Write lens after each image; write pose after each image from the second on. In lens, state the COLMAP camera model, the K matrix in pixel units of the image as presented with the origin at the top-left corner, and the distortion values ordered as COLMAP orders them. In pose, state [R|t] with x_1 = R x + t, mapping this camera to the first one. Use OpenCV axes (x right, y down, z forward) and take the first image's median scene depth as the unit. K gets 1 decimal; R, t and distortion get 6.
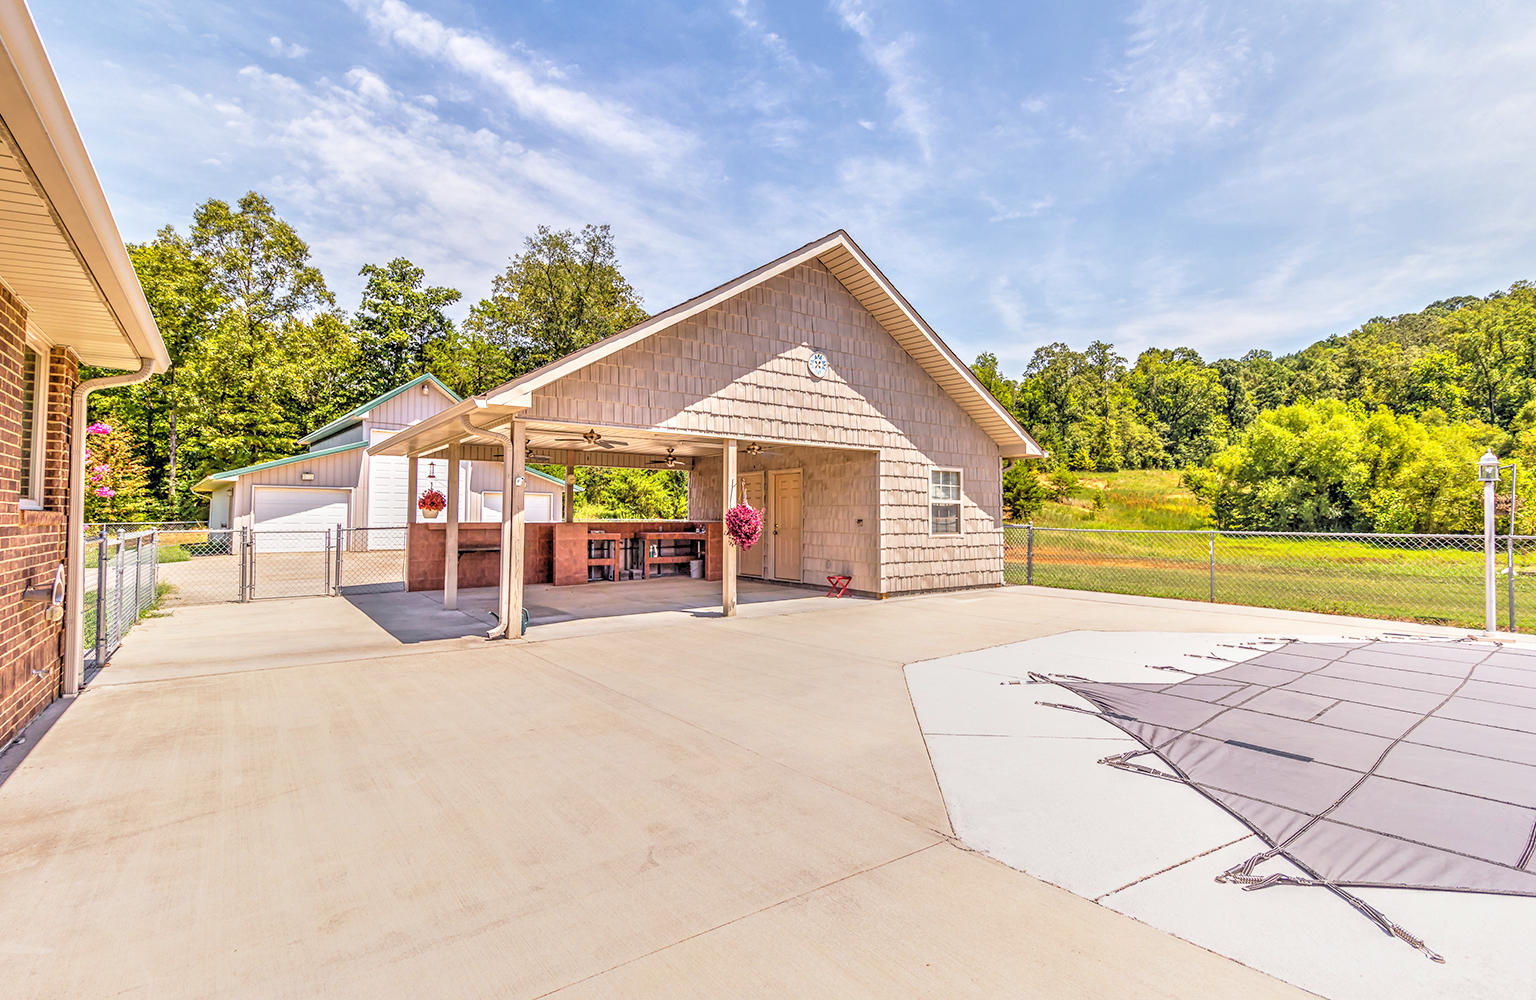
lens RADIAL K [[710.3, 0, 768.0], [0, 710.3, 500.0], [0, 0, 1]] dist [-0.001352, 0.000334]
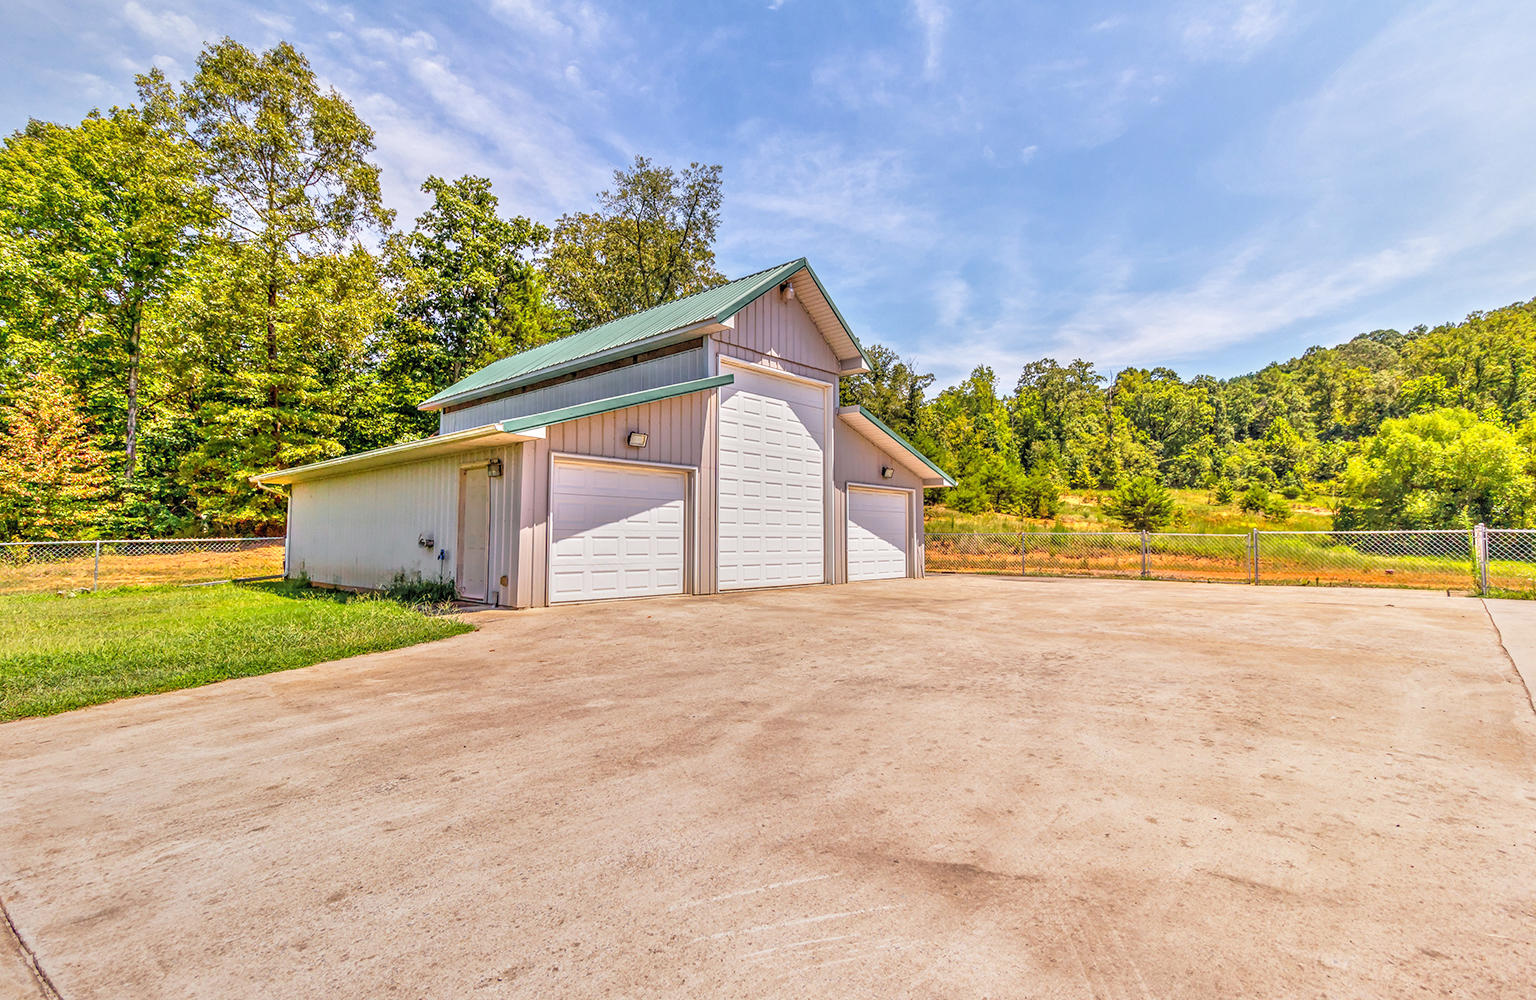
lens RADIAL K [[721.1, 0, 787.7], [0, 721.1, 500.3], [0, 0, 1]] dist [0.000459, -0.000009]
pose [[0.990815, 0.005021, 0.135134, -0.118405], [-0.001270, 0.999612, -0.027831, 0.003949], [-0.135221, 0.027404, 0.990436, 0.094677]]
